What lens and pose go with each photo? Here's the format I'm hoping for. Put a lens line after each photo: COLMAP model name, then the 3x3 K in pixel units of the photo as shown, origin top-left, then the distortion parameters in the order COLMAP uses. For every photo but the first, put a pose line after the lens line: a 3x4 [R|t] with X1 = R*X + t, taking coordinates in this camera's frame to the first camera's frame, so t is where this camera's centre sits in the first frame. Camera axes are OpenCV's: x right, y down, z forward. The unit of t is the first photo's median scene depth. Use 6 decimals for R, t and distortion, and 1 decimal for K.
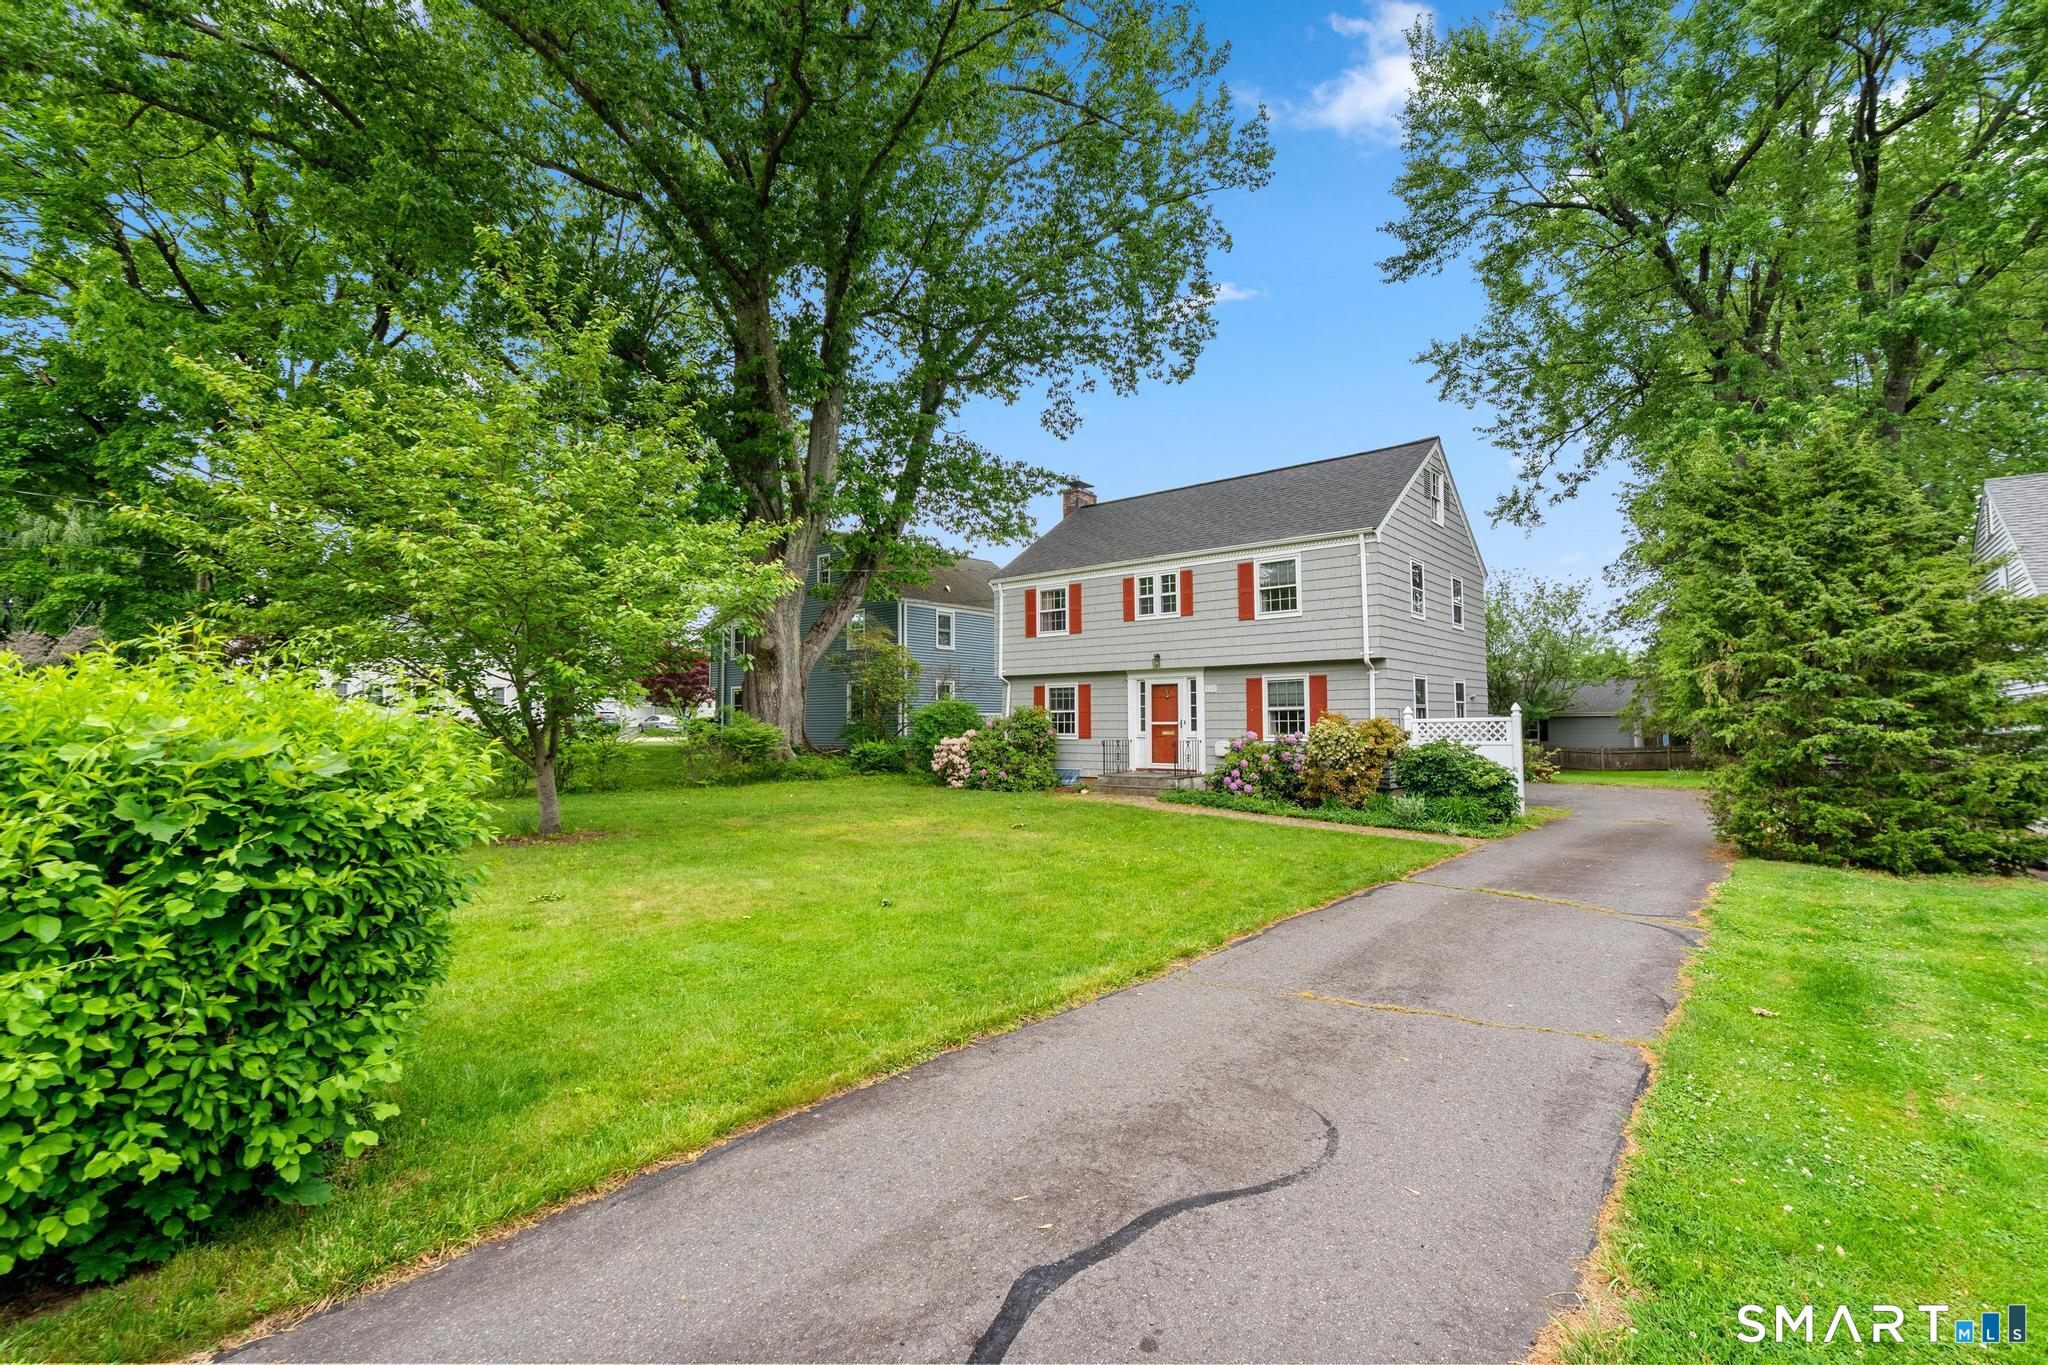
lens RADIAL K [[935.0, 0, 1018.3], [0, 935.0, 672.5], [0, 0, 1]] dist [-0.001033, 0.000133]
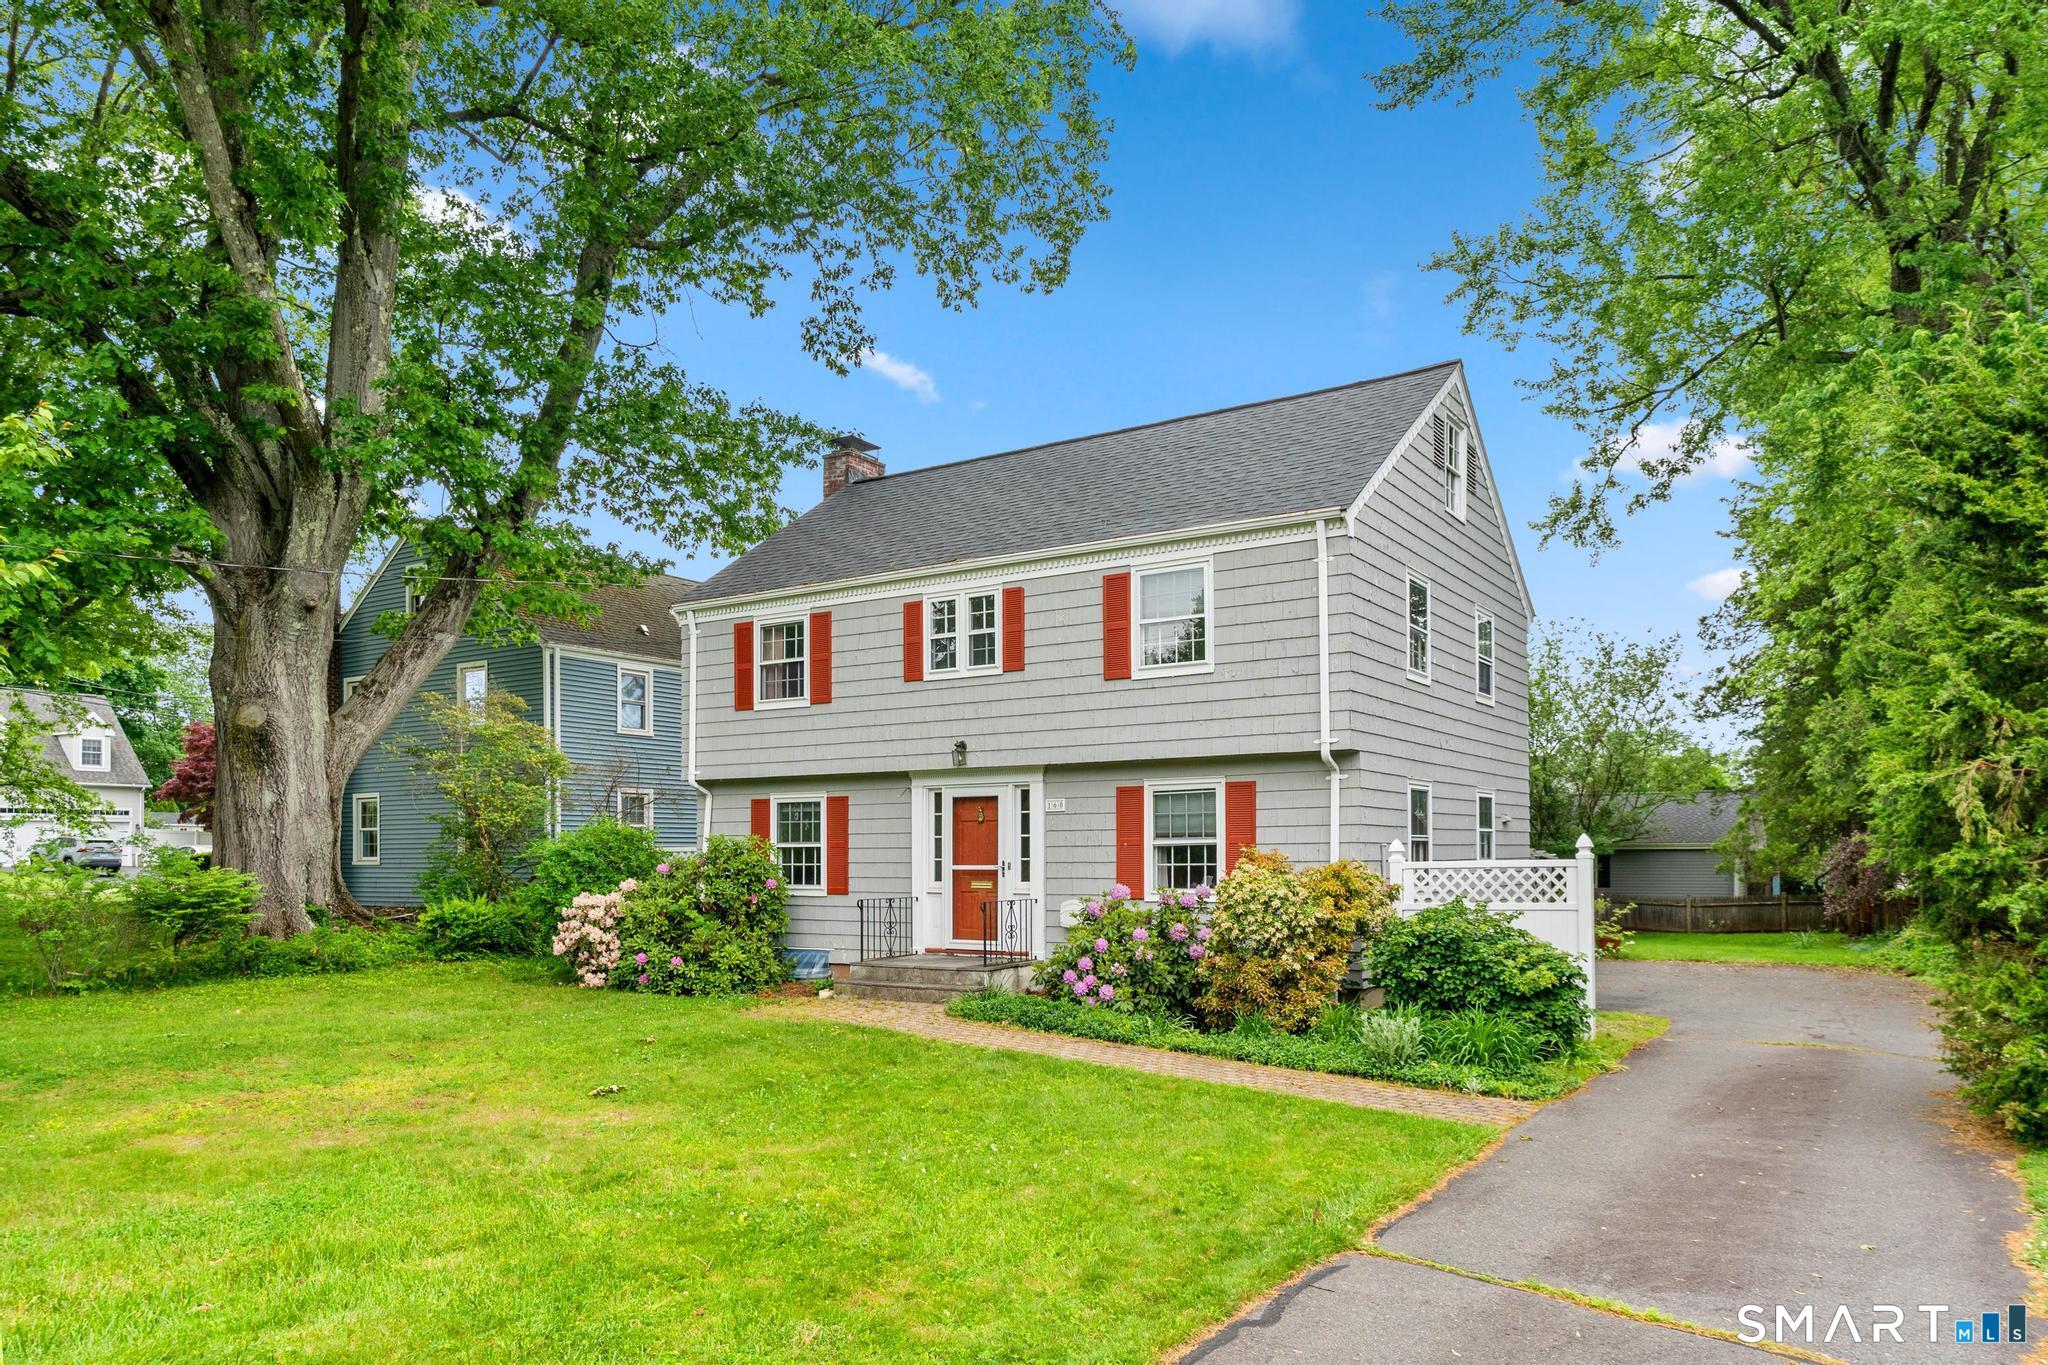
lens RADIAL K [[1397.5, 0, 1020.7], [0, 1397.5, 844.9], [0, 0, 1]] dist [0.005301, 0.000618]
pose [[0.992400, 0.000626, 0.123056, 0.079579], [-0.006377, 0.998905, 0.046352, 0.002410], [-0.122892, -0.046785, 0.991317, 0.175368]]
